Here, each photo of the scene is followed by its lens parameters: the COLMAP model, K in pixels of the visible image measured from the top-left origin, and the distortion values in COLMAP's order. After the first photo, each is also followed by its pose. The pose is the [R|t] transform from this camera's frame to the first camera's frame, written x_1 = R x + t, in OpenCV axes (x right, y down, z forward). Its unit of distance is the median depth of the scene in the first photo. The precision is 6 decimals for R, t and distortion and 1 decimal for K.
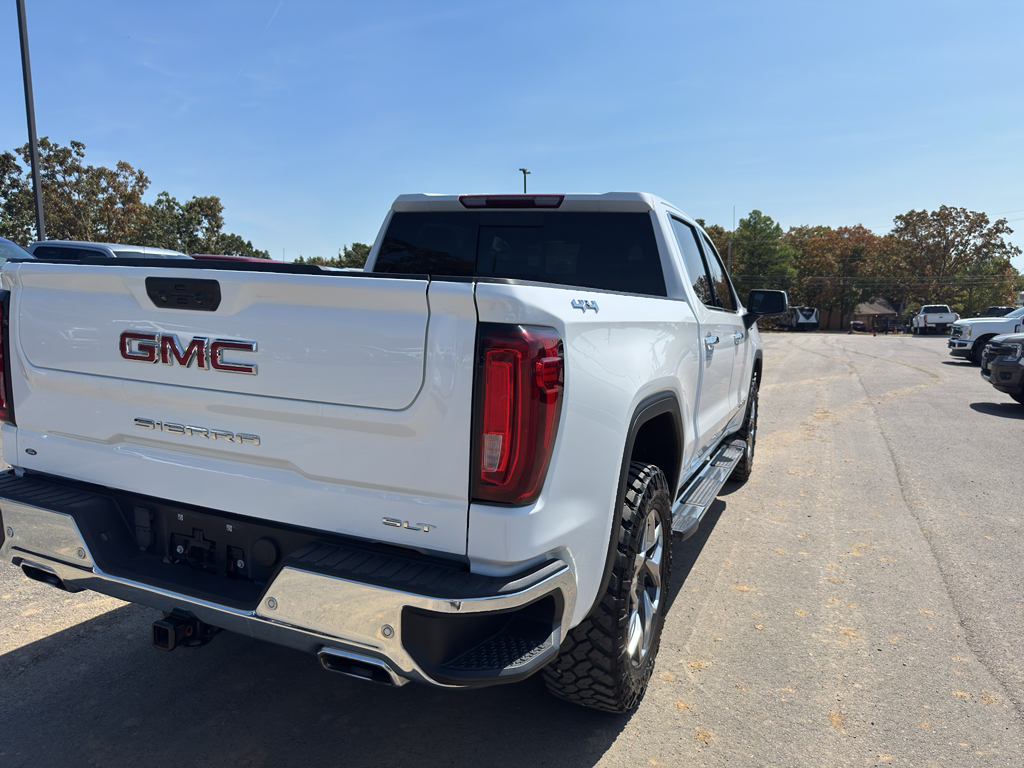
lens RADIAL K [[723.0, 0, 528.6], [0, 723.0, 379.3], [0, 0, 1]] dist [0.042344, -0.058411]
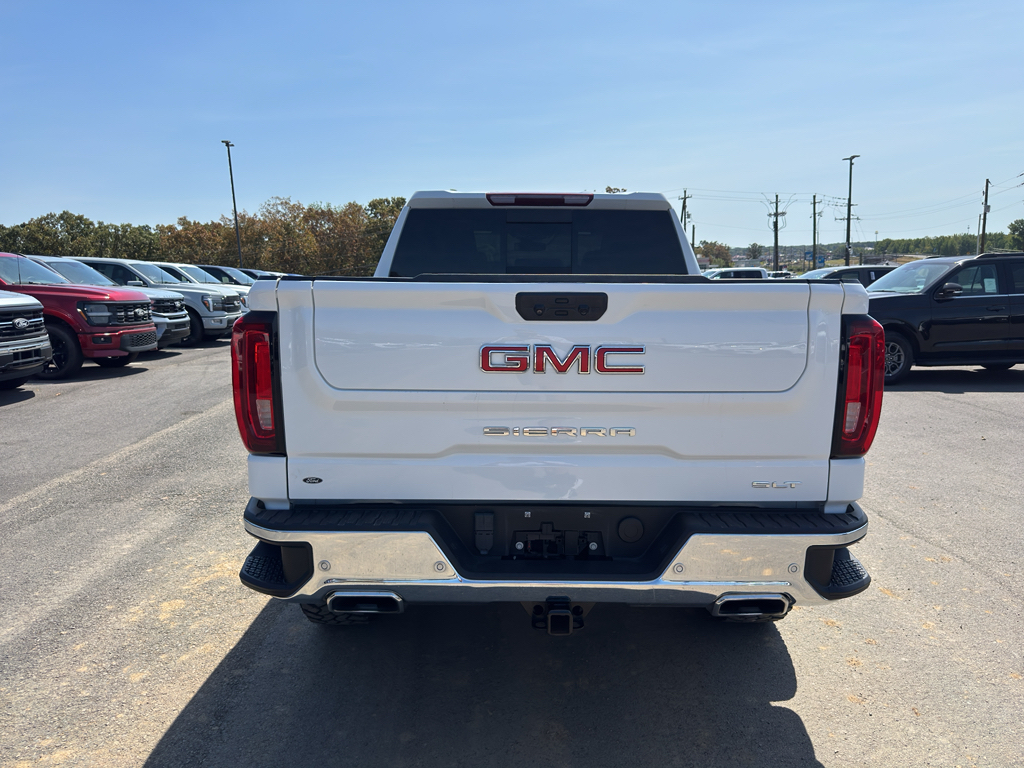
lens RADIAL K [[729.3, 0, 513.1], [0, 729.3, 397.2], [0, 0, 1]] dist [0.048863, -0.065212]
pose [[0.920012, -0.100214, 0.378860, -0.924052], [0.080812, 0.994487, 0.066814, -0.058571], [-0.383467, -0.030854, 0.923039, 0.024219]]
